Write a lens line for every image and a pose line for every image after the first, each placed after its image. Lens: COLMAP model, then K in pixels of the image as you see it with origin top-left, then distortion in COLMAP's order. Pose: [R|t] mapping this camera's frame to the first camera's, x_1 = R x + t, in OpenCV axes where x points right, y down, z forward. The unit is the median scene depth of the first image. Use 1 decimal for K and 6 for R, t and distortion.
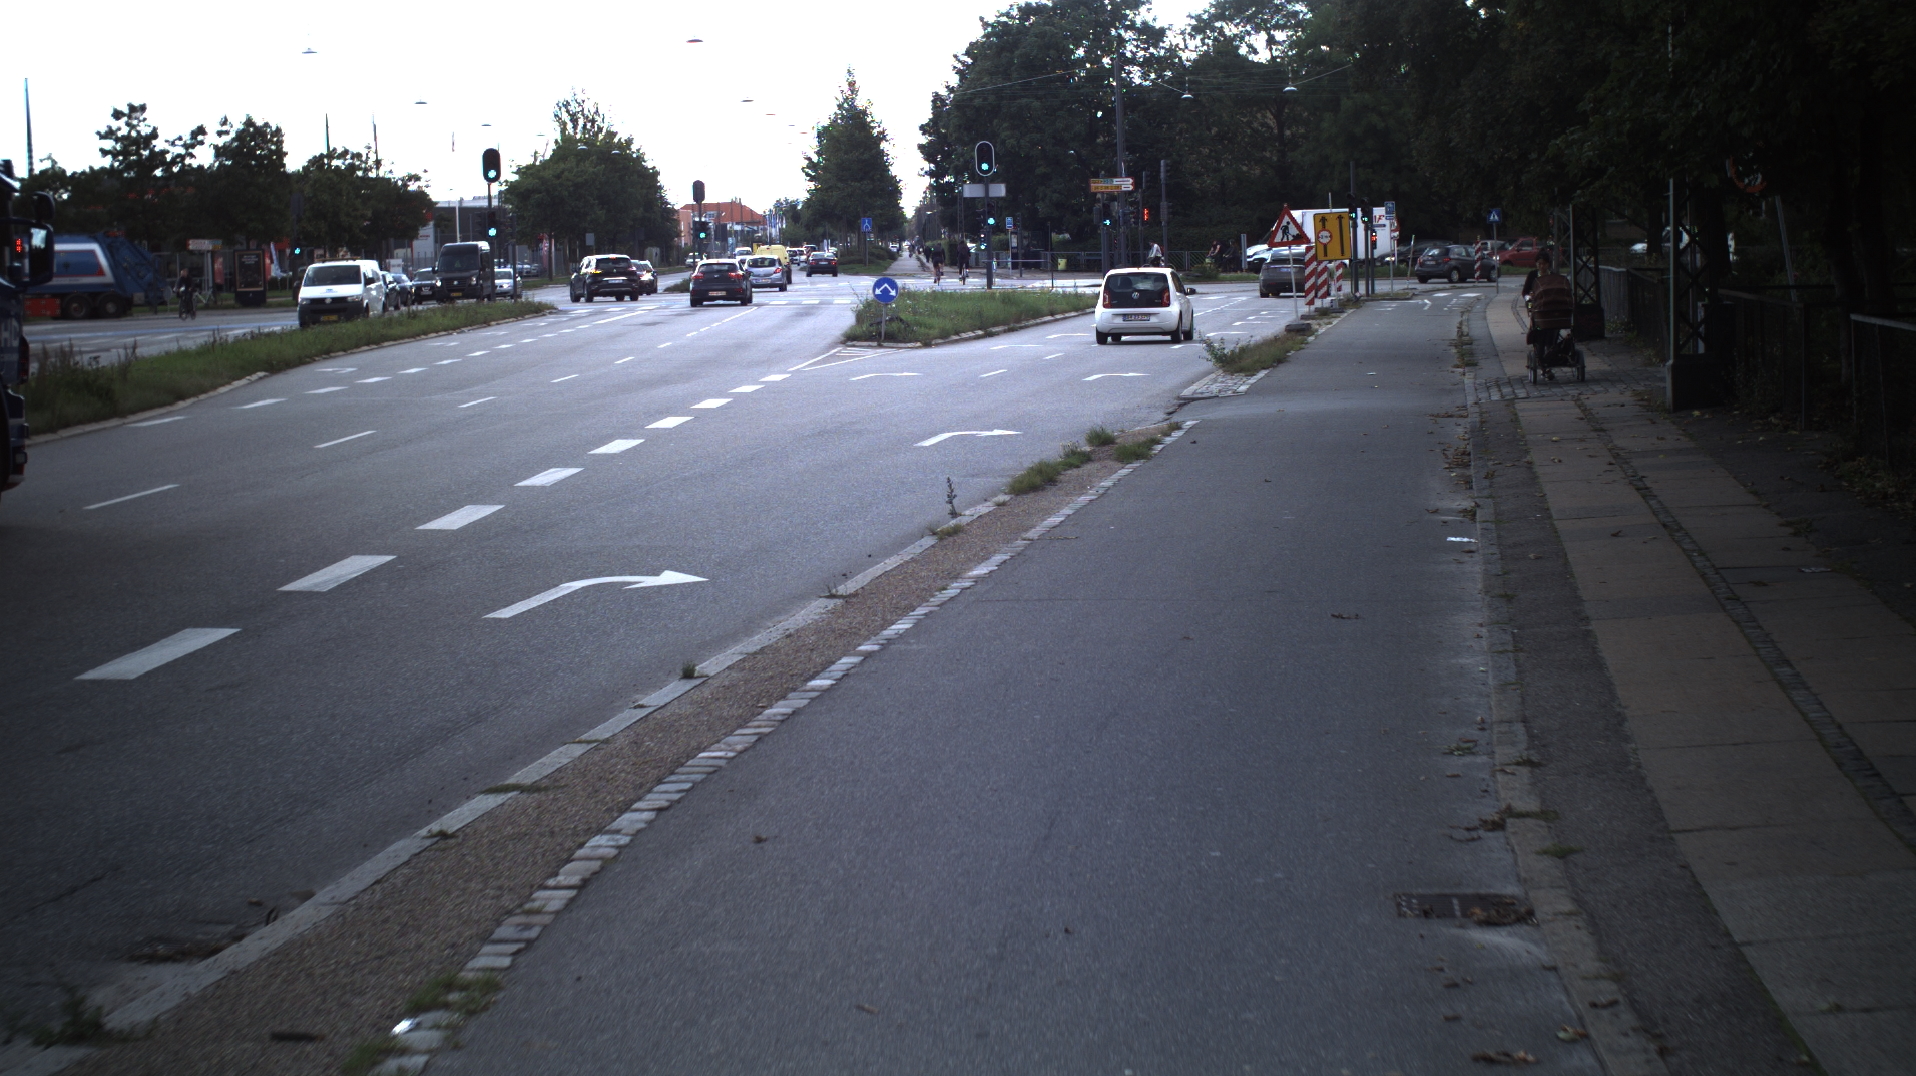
lens RADIAL K [[3365.9, 0, 958.0], [0, 3365.9, 538.0], [0, 0, 1]] dist [-0.288920, 0.319024]
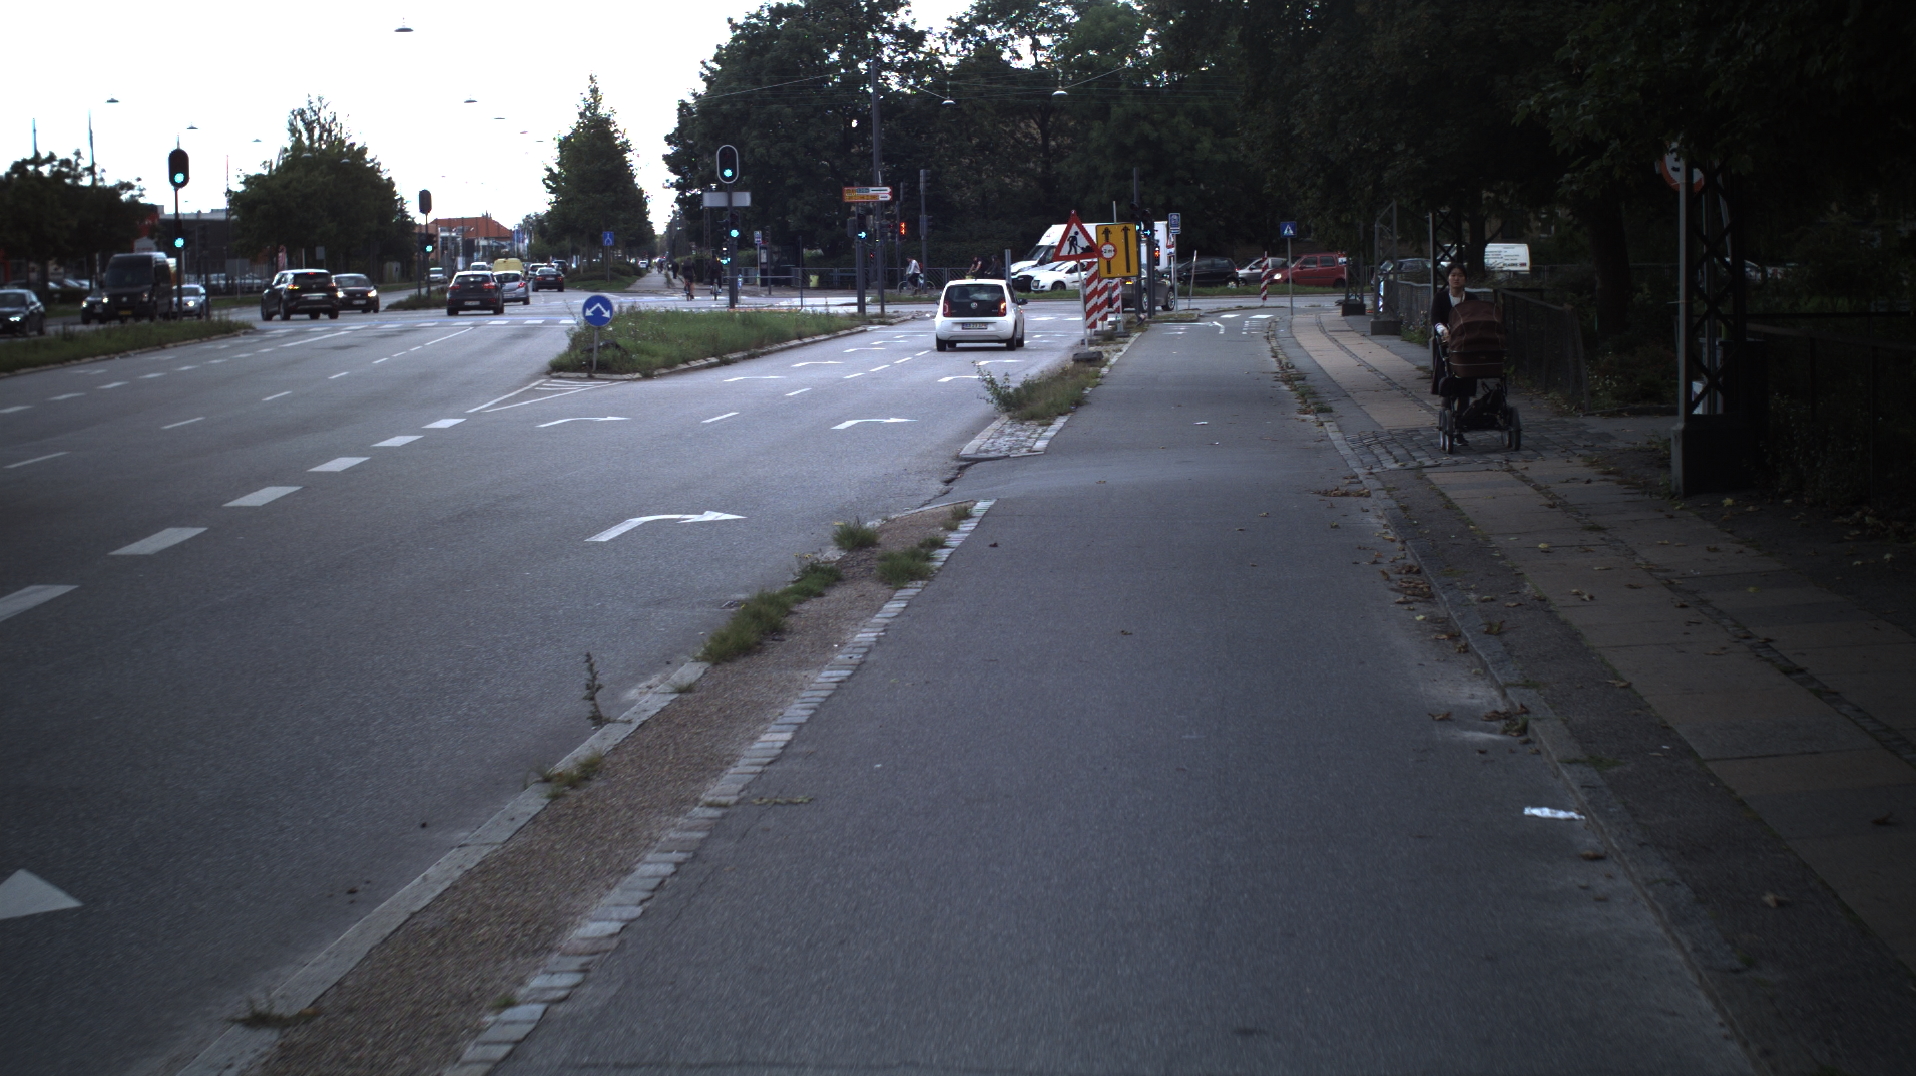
lens RADIAL K [[3365.9, 0, 958.0], [0, 3365.9, 538.0], [0, 0, 1]] dist [-0.288920, 0.319024]
pose [[0.997291, 0.001653, 0.073536, 0.002433], [-0.001278, 0.999986, -0.005141, -0.004765], [-0.073544, 0.005033, 0.997279, 0.059092]]
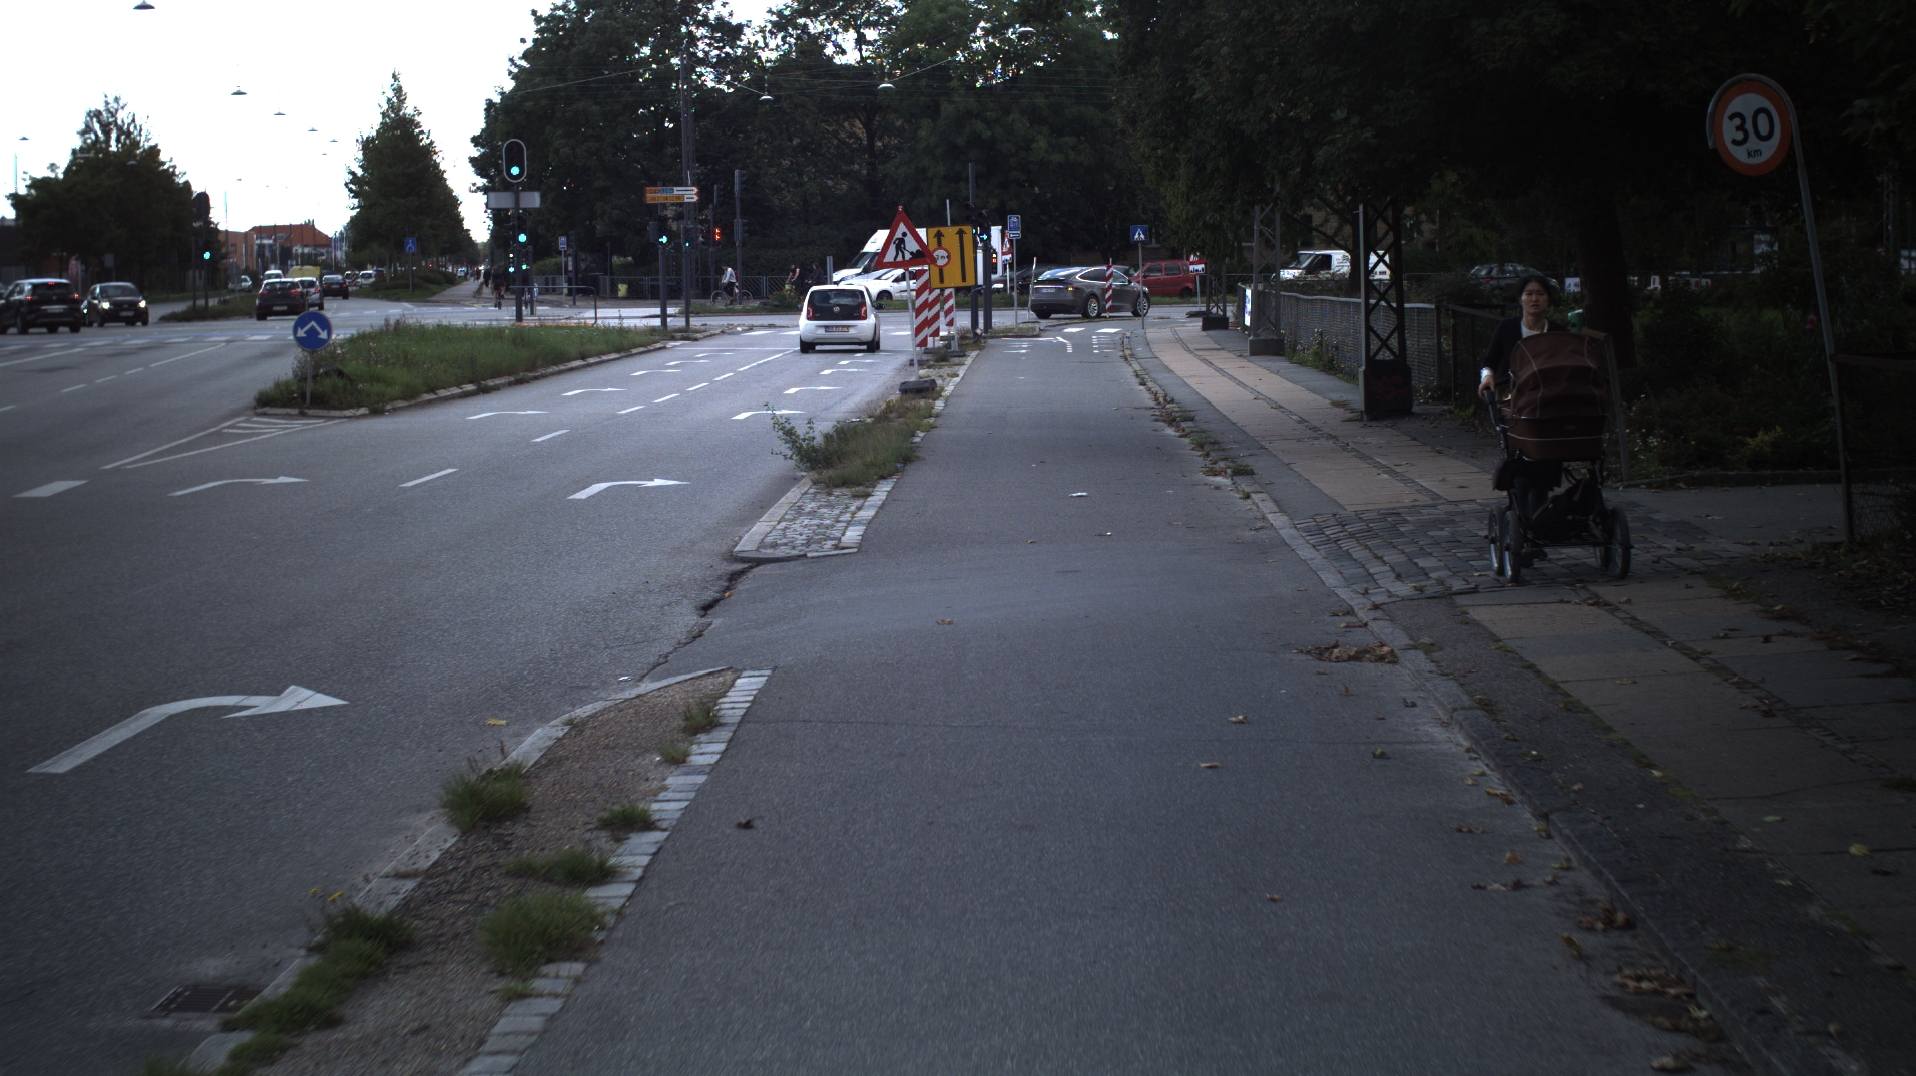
lens RADIAL K [[3365.9, 0, 958.0], [0, 3365.9, 538.0], [0, 0, 1]] dist [-0.288920, 0.319024]
pose [[0.992210, 0.000171, 0.124577, 0.008795], [0.000774, 0.999971, -0.007540, -0.009899], [-0.124575, 0.007578, 0.992181, 0.117768]]
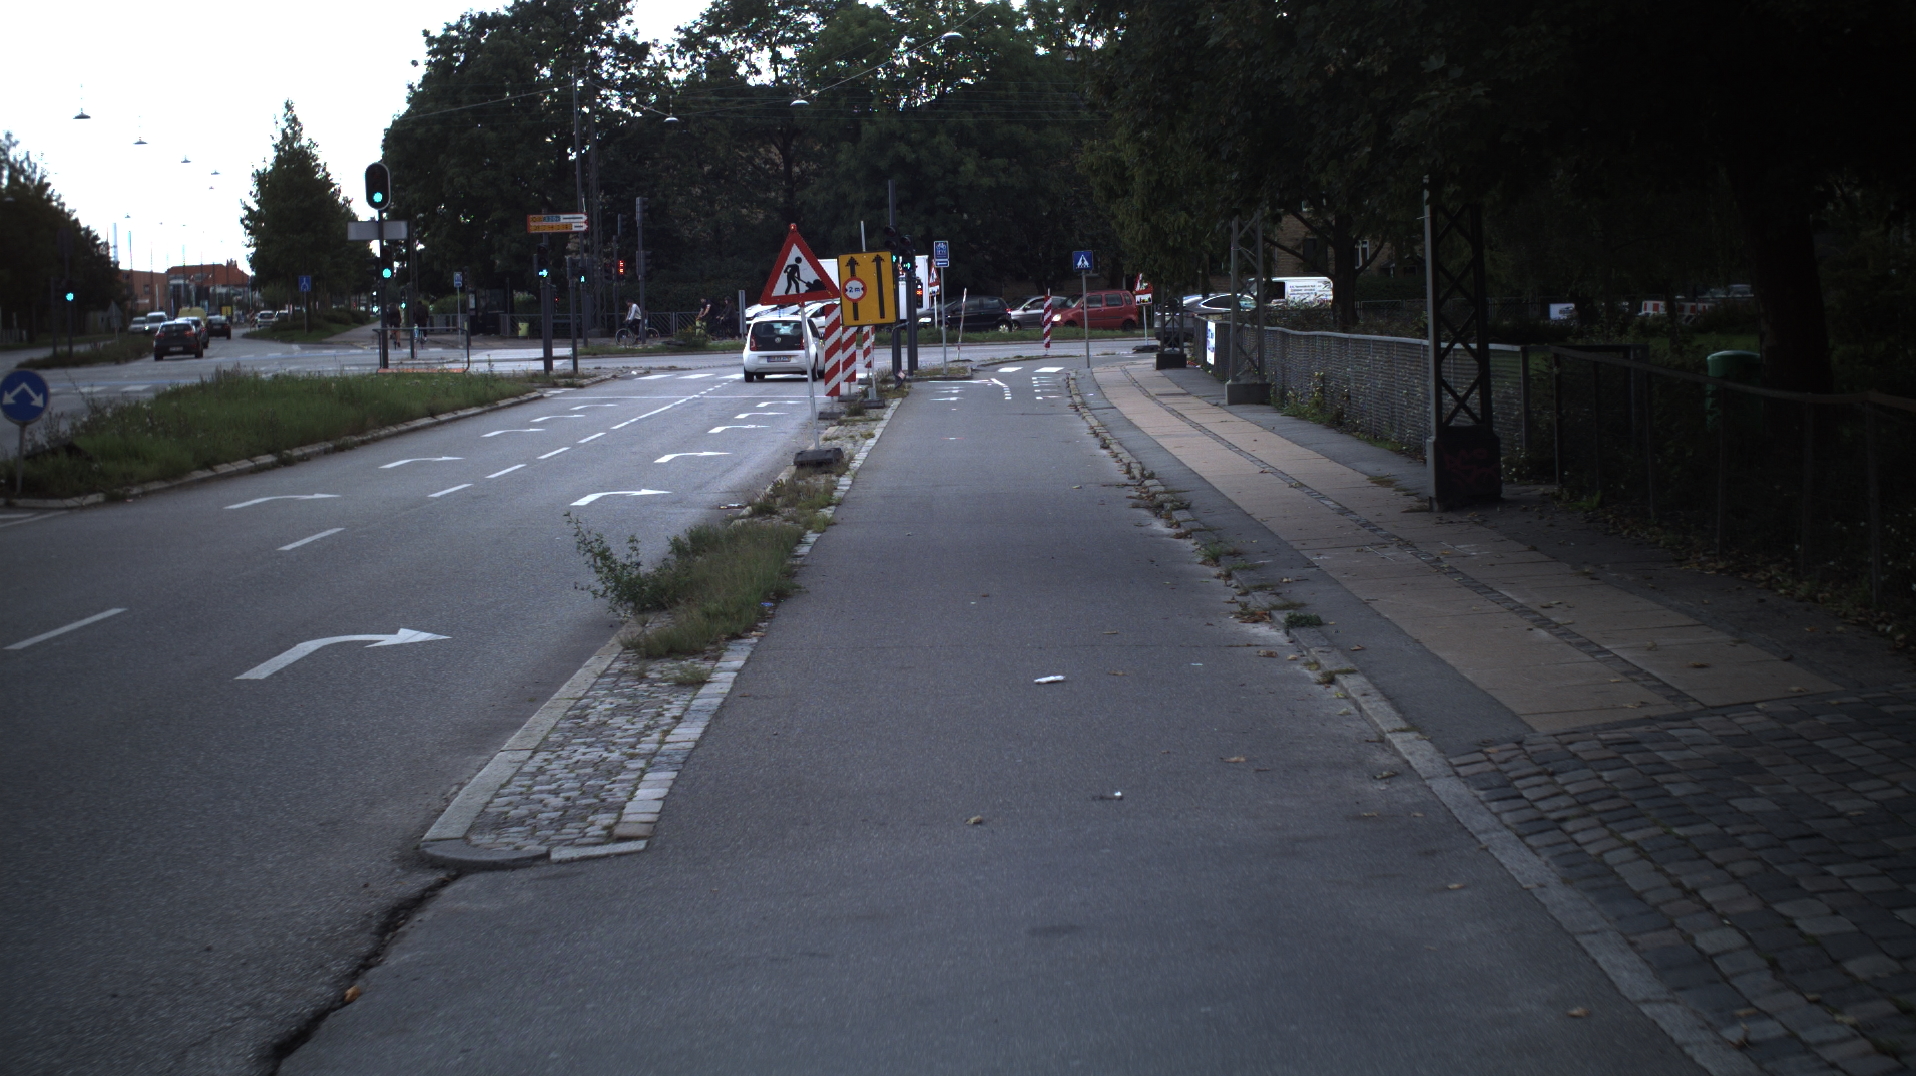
lens RADIAL K [[3365.9, 0, 958.0], [0, 3365.9, 538.0], [0, 0, 1]] dist [-0.288920, 0.319024]
pose [[0.989415, -0.011108, 0.144691, 0.017294], [0.013702, 0.999763, -0.016944, -0.015227], [-0.144468, 0.018748, 0.989332, 0.176469]]
